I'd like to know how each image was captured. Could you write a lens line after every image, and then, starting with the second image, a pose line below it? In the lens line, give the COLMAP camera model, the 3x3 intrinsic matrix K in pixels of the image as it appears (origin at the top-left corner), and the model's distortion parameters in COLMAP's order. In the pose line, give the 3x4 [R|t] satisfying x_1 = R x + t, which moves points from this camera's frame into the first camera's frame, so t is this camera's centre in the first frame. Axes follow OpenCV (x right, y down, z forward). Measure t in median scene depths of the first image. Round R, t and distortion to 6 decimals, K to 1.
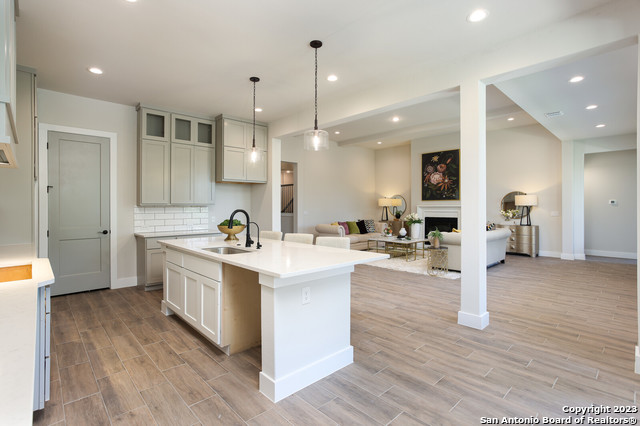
lens RADIAL K [[307.8, 0, 314.6], [0, 307.8, 207.8], [0, 0, 1]] dist [-0.018231, 0.008843]
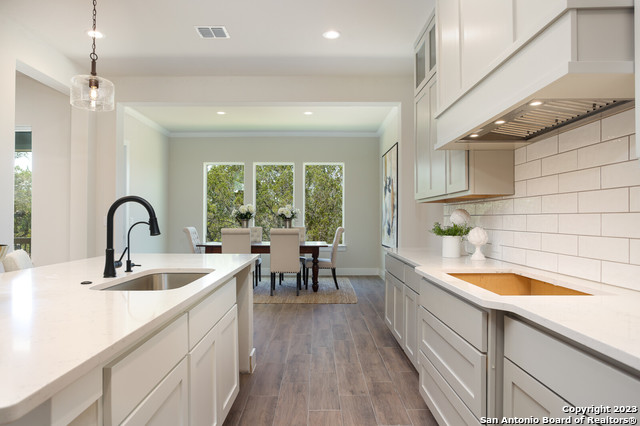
lens RADIAL K [[400.5, 0, 318.4], [0, 400.5, 215.9], [0, 0, 1]] dist [-0.044735, 0.004699]
pose [[-0.741706, 0.007166, 0.670687, -0.724561], [0.001108, 0.999955, -0.009459, 0.035310], [-0.670724, -0.006273, -0.741680, 1.057759]]
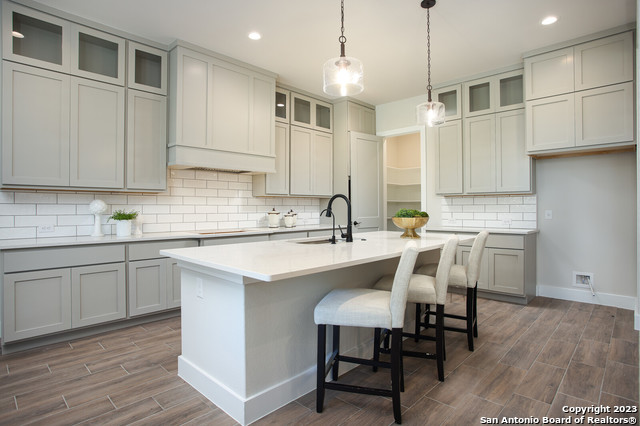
lens RADIAL K [[337.4, 0, 314.8], [0, 337.4, 207.5], [0, 0, 1]] dist [-0.020712, -0.000630]
pose [[0.059057, 0.003682, -0.998248, 0.552313], [-0.001416, 0.999992, 0.003605, 0.030347], [0.998254, 0.001201, 0.059062, 0.740438]]
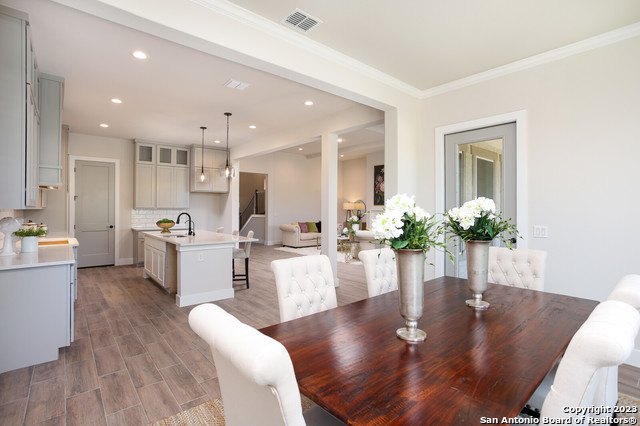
lens RADIAL K [[307.8, 0, 309.8], [0, 307.8, 209.7], [0, 0, 1]] dist [-0.018231, 0.008843]
pose [[0.998261, 0.006992, -0.058535, 0.455688], [-0.006962, 0.999976, 0.000724, -0.014413], [0.058539, -0.000316, 0.998285, -0.535084]]
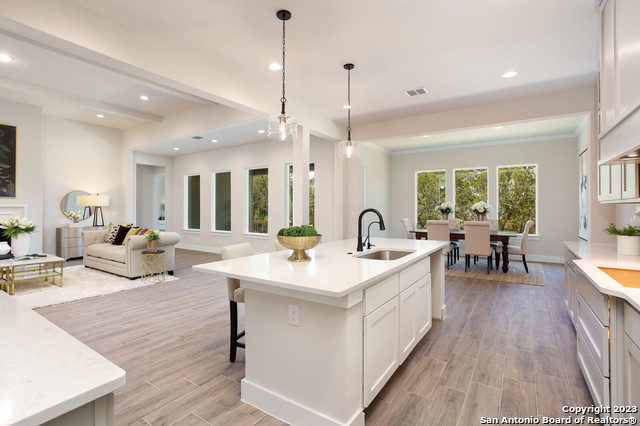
lens RADIAL K [[307.8, 0, 316.4], [0, 307.8, 209.8], [0, 0, 1]] dist [-0.018231, 0.008843]
pose [[-0.235922, -0.002818, 0.971768, -0.896527], [0.002453, 0.999991, 0.003495, 0.004254], [-0.971769, 0.003208, -0.235913, 1.143291]]
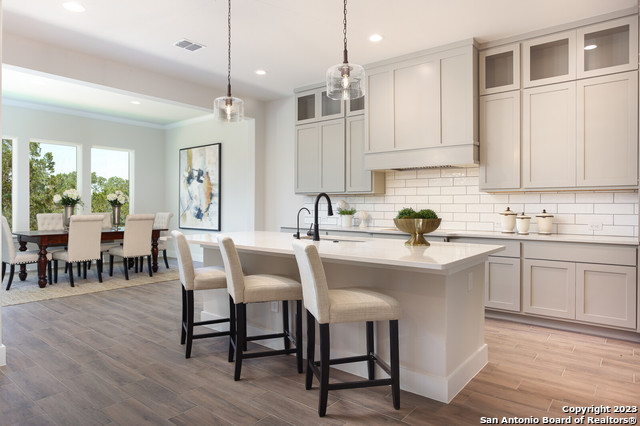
lens RADIAL K [[400.5, 0, 323.9], [0, 400.5, 208.4], [0, 0, 1]] dist [-0.044735, 0.004699]
pose [[-0.986807, 0.000275, -0.161903, -0.061627], [-0.001197, 0.999959, 0.008997, 0.030284], [0.161899, 0.009072, -0.986766, 1.714616]]
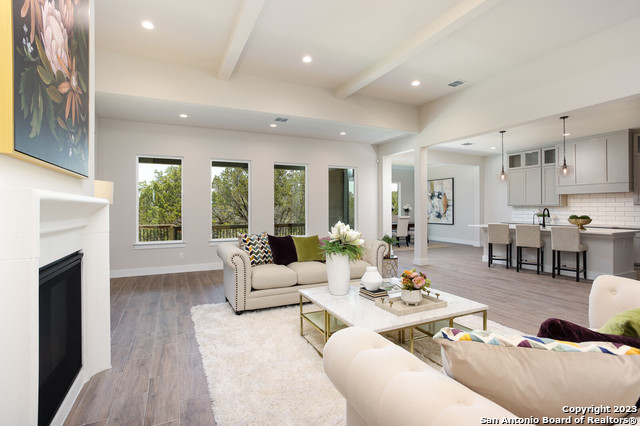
lens RADIAL K [[307.8, 0, 320.1], [0, 307.8, 208.2], [0, 0, 1]] dist [-0.018231, 0.008843]
pose [[-0.956804, 0.000405, 0.290734, 0.497206], [0.000941, 0.999998, 0.001706, 0.000436], [-0.290732, 0.001906, -0.956803, 2.813630]]
